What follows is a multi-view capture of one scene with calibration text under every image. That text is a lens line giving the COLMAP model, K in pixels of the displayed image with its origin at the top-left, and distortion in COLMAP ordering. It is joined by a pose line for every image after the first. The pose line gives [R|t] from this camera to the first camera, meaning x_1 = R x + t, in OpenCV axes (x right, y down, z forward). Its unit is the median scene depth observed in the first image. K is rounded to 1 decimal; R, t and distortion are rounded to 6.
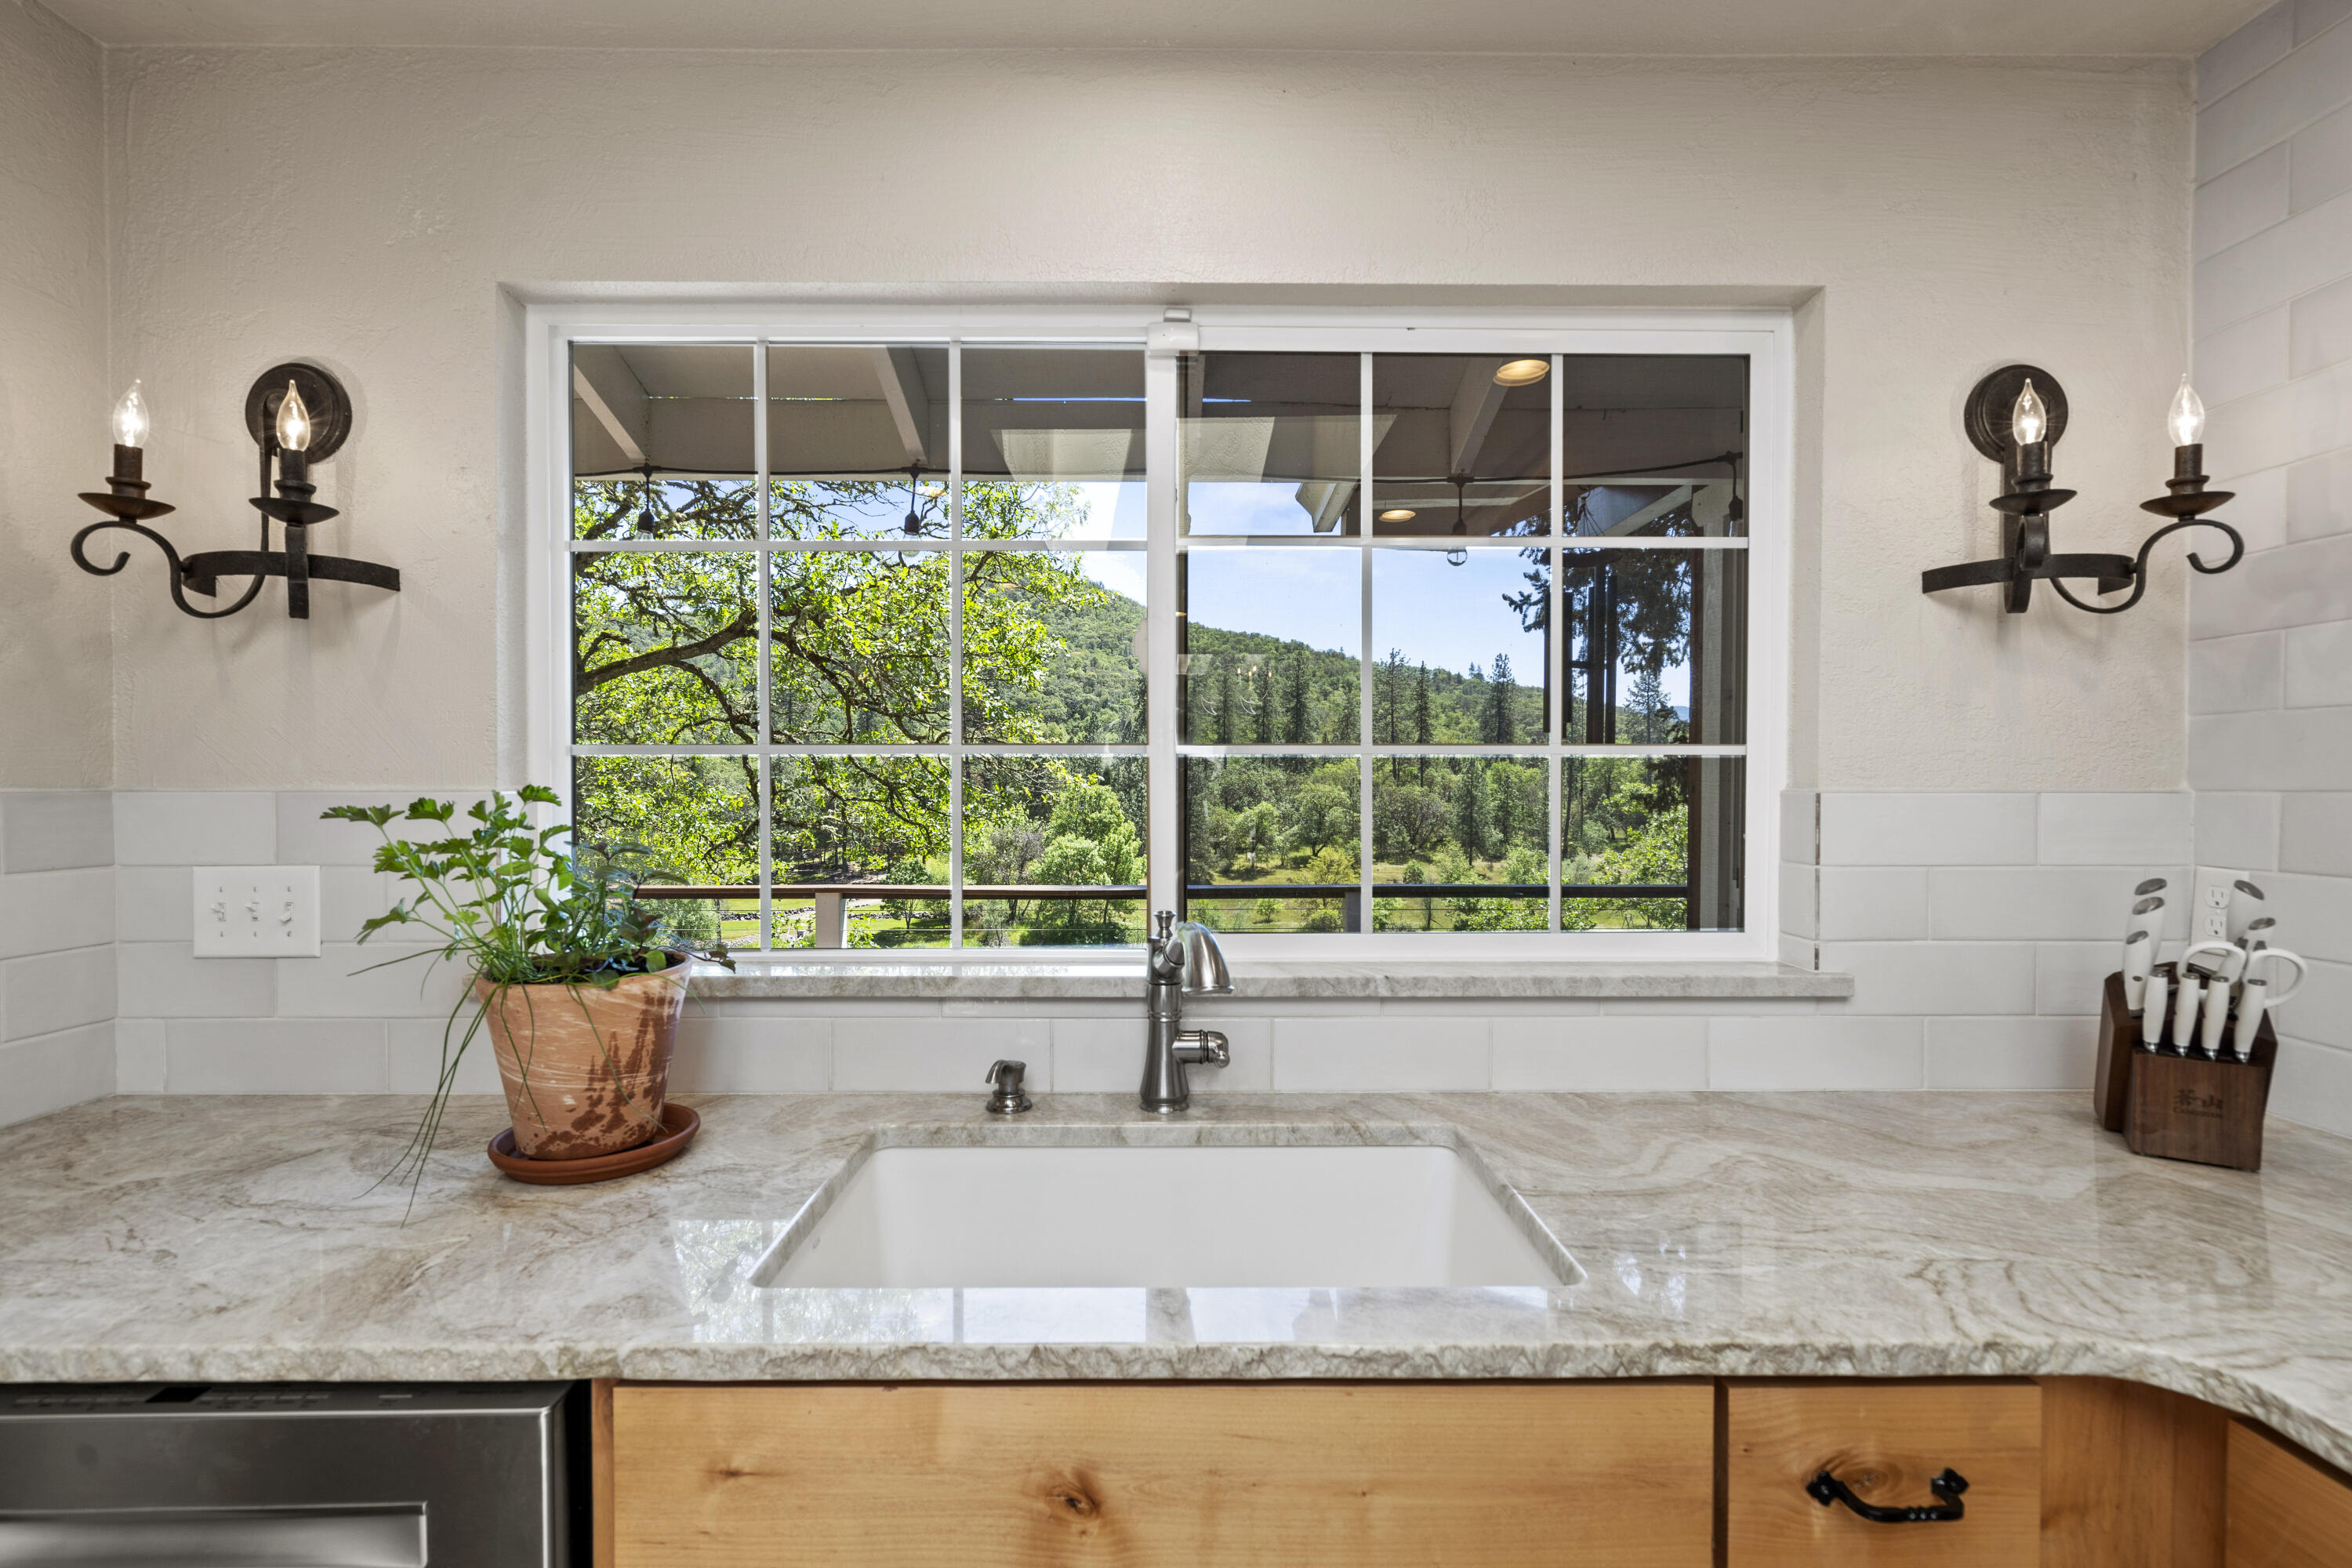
lens RADIAL K [[1075.4, 0, 1172.7], [0, 1075.4, 792.3], [0, 0, 1]] dist [0.000234, 0.000000]
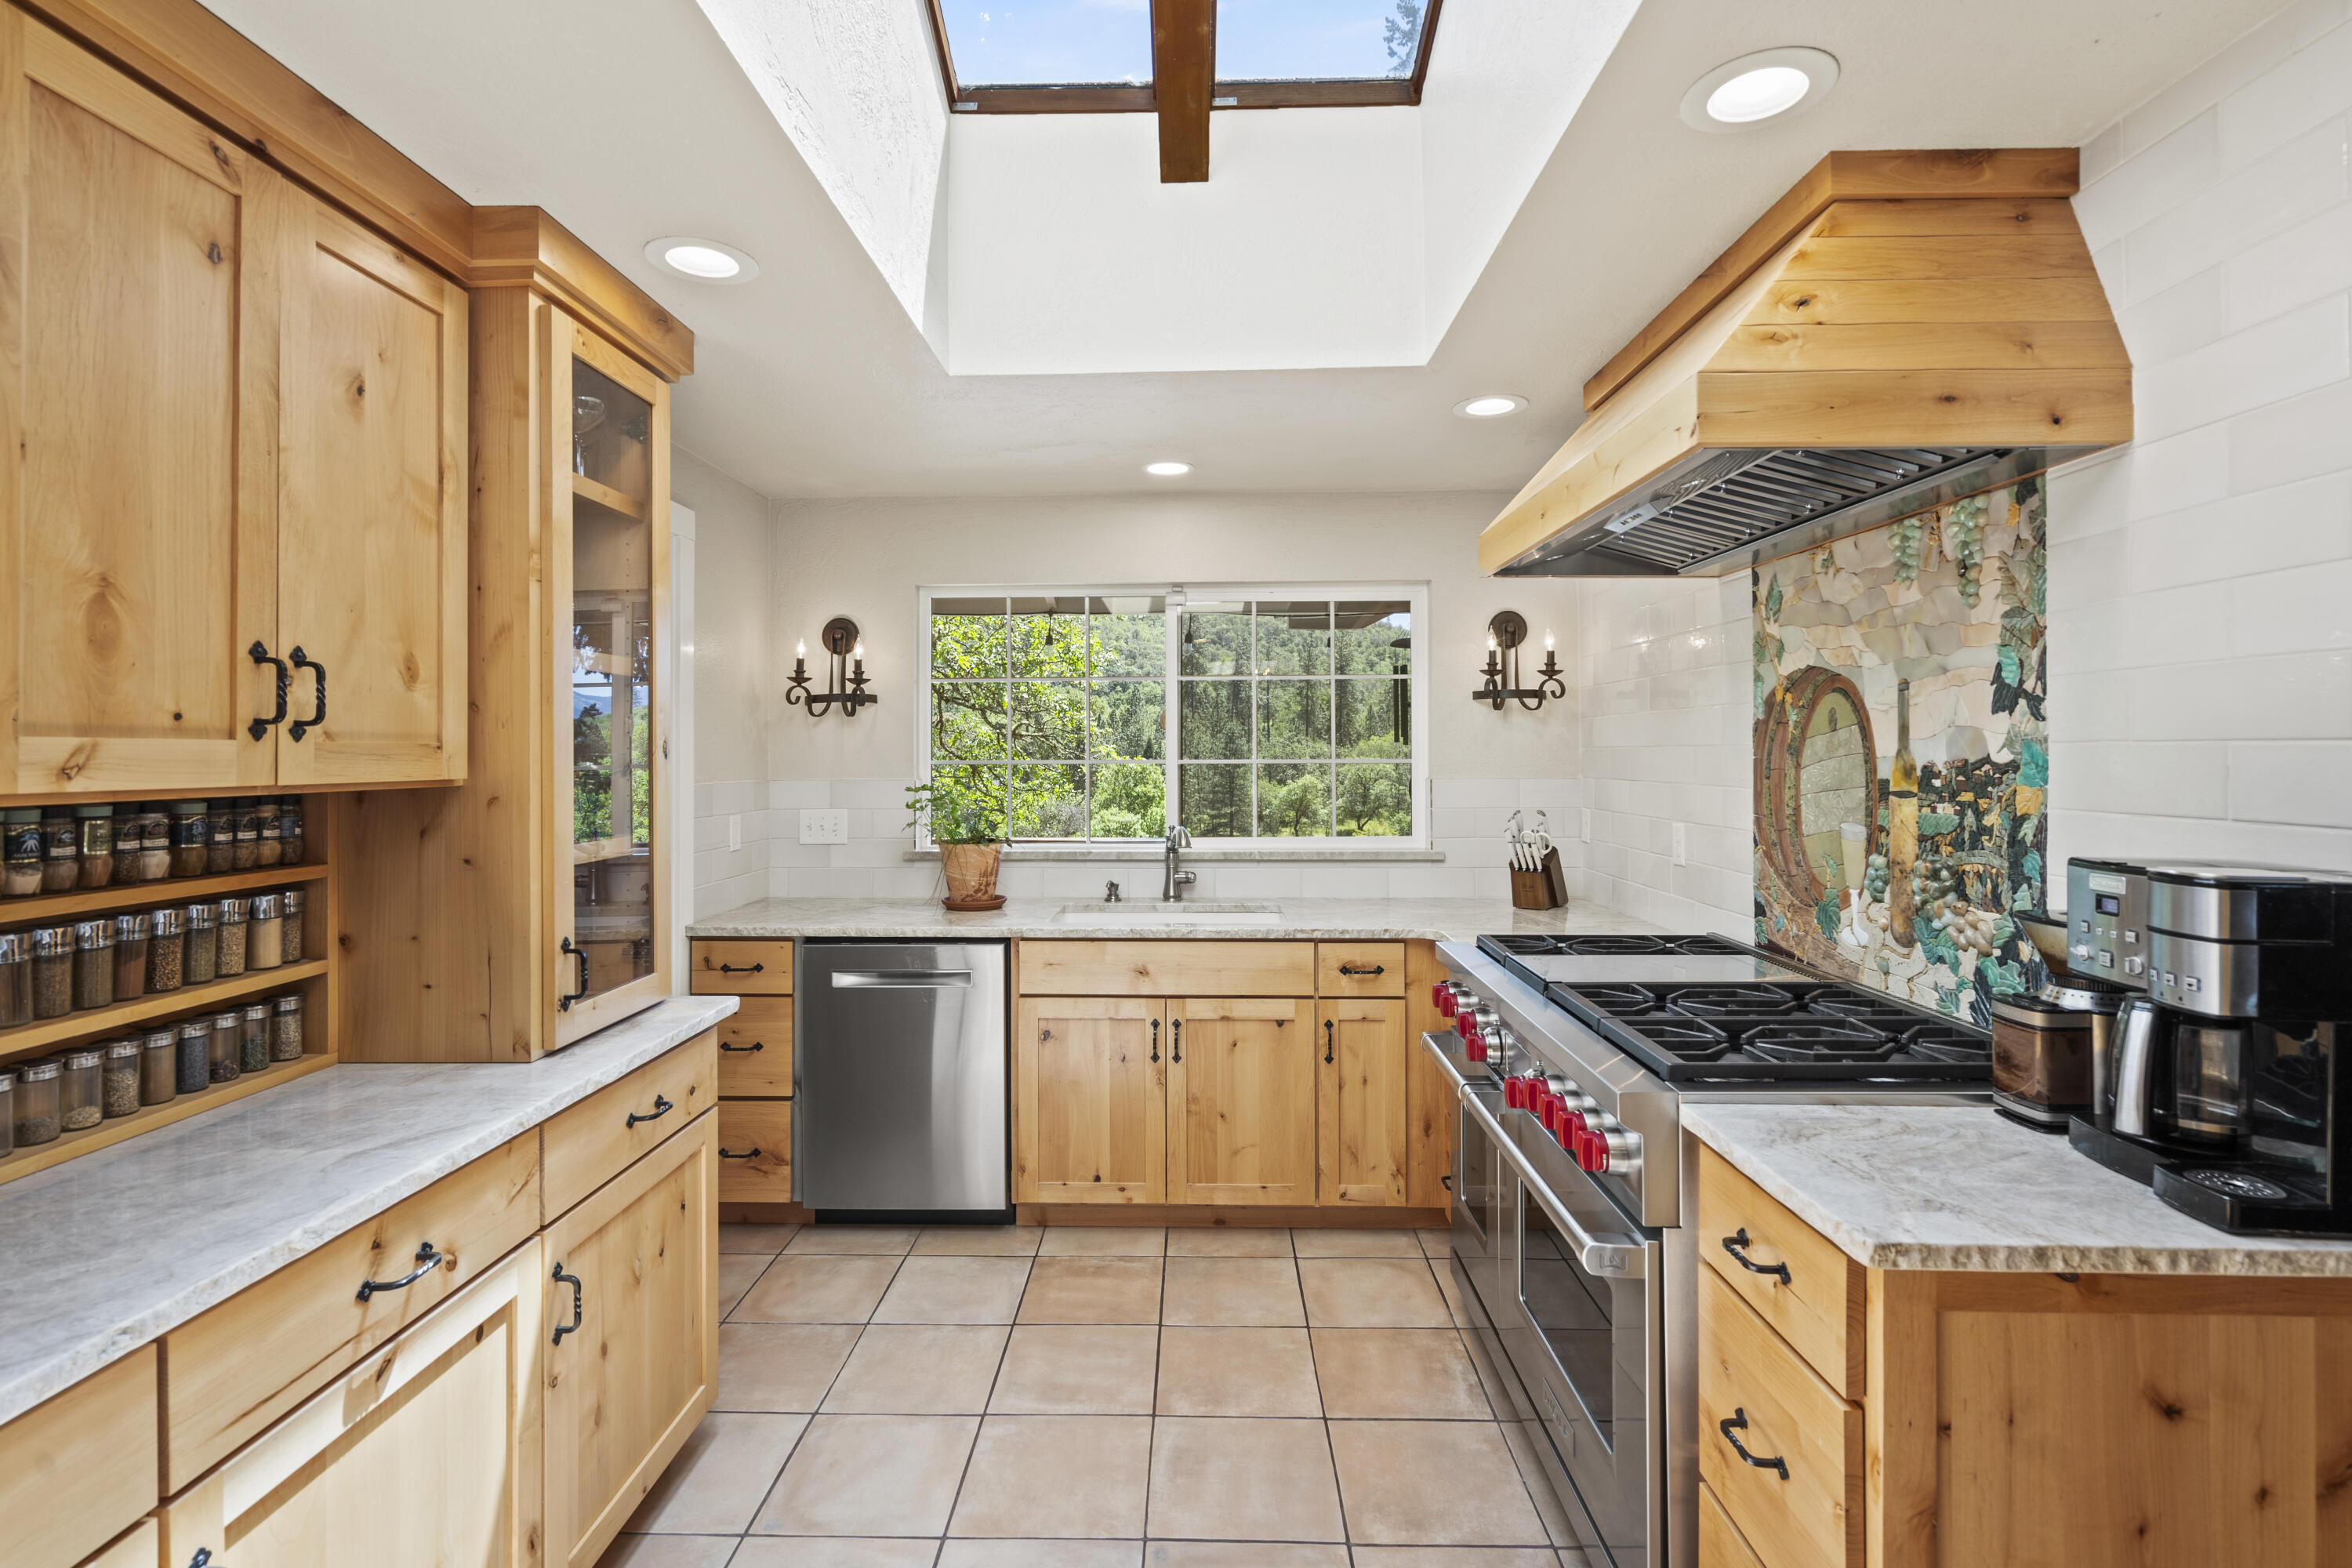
lens RADIAL K [[1075.4, 0, 1176.3], [0, 1075.4, 770.4], [0, 0, 1]] dist [0.000234, 0.000000]
pose [[0.999340, -0.003560, -0.036145, 0.097660], [0.003712, 0.999985, 0.004145, -0.033836], [0.036130, -0.004277, 0.999338, -1.595242]]
